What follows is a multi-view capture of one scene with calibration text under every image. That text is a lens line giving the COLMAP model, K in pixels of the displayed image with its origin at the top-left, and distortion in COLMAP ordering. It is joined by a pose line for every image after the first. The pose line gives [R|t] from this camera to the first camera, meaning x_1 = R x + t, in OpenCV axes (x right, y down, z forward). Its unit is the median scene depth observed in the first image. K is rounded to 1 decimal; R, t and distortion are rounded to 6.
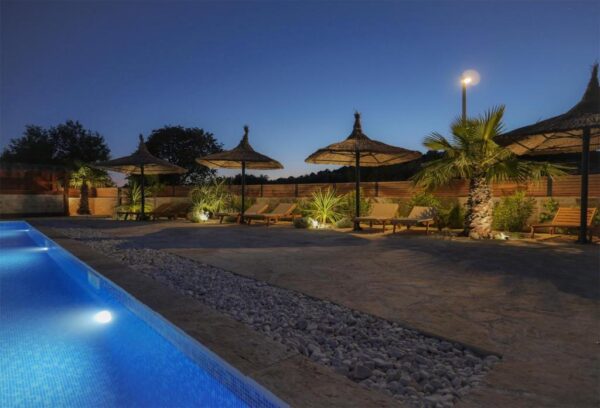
lens RADIAL K [[334.6, 0, 305.5], [0, 334.6, 202.5], [0, 0, 1]] dist [-0.002665, -0.000658]
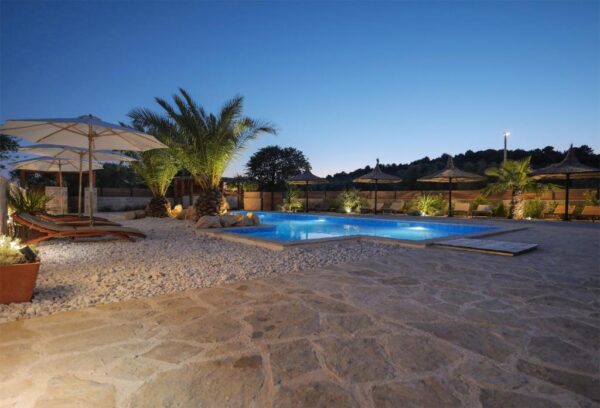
lens RADIAL K [[334.6, 0, 300.7], [0, 334.6, 202.0], [0, 0, 1]] dist [-0.002665, -0.000658]
pose [[0.999161, 0.008261, -0.040105, -0.645408], [-0.008488, 0.999949, -0.005487, 0.016533], [0.040057, 0.005823, 0.999180, -0.979244]]
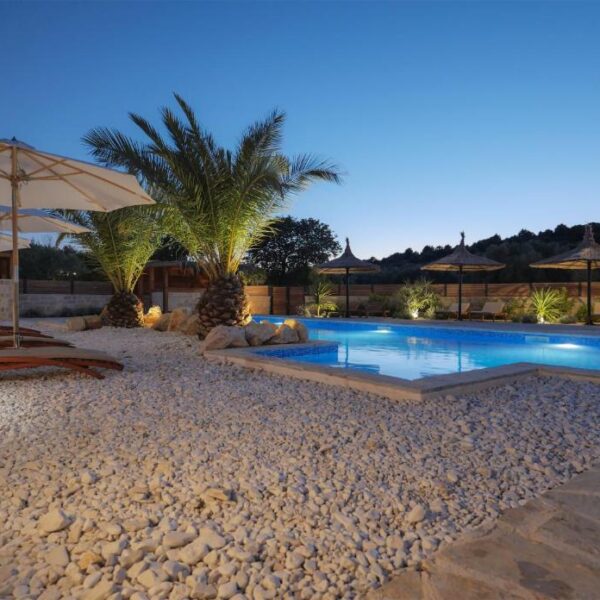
lens RADIAL K [[483.2, 0, 302.7], [0, 483.2, 299.5], [0, 0, 1]] dist [0.032296, -0.016253]
pose [[0.998605, 0.005501, -0.052515, -0.785312], [-0.006029, 0.999933, -0.009899, 0.017484], [0.052457, 0.010202, 0.998571, -0.796771]]
